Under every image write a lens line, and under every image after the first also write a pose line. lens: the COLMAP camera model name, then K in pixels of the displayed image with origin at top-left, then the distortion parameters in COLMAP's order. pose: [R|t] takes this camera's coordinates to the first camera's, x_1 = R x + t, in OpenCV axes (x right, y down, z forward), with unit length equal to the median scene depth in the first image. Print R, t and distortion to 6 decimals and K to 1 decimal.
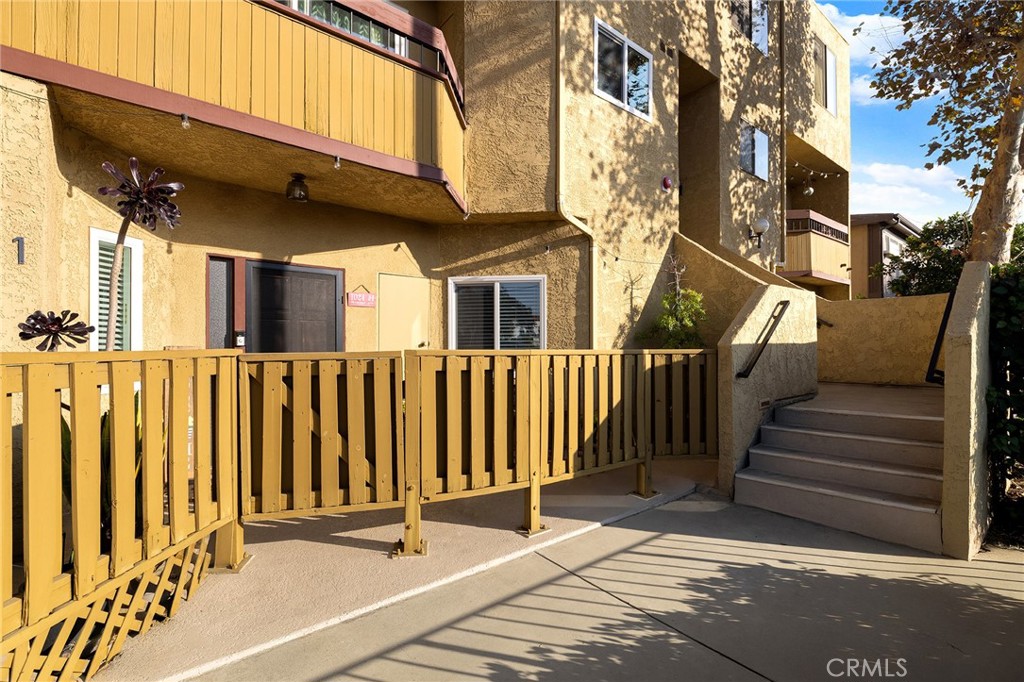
lens RADIAL K [[475.5, 0, 511.5], [0, 475.5, 345.3], [0, 0, 1]] dist [0.025683, -0.021282]
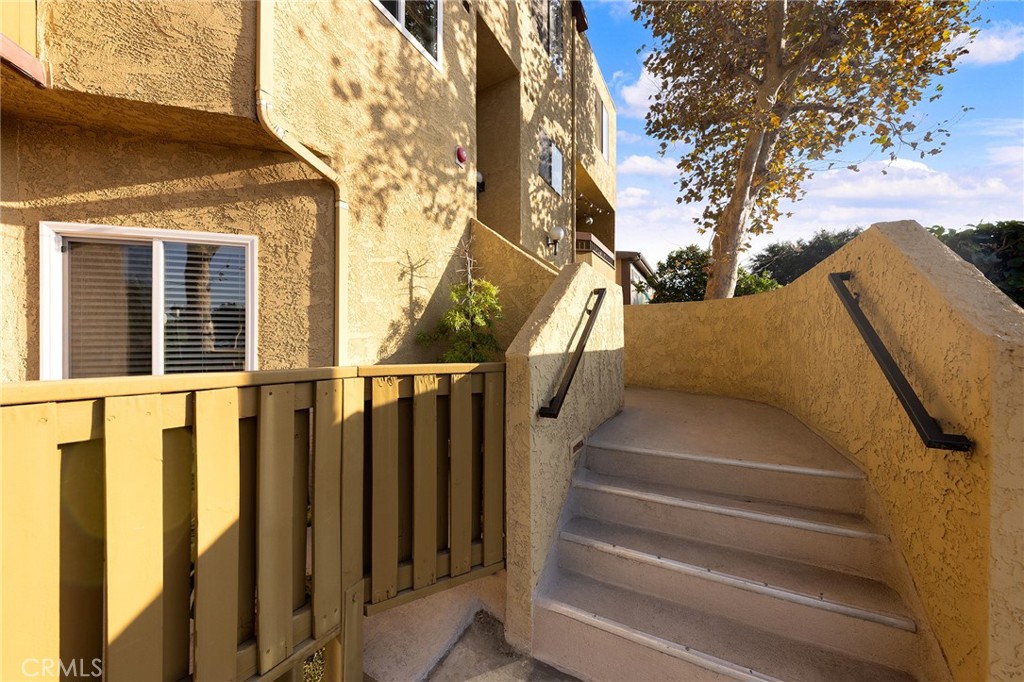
lens RADIAL K [[360.8, 0, 512.0], [0, 360.8, 341.0], [0, 0, 1]] dist [0.000069, 0.000025]
pose [[0.929738, 0.008355, 0.368127, 0.191895], [-0.003736, 0.999905, -0.013256, -0.007234], [-0.368203, 0.010949, 0.929681, 0.412252]]
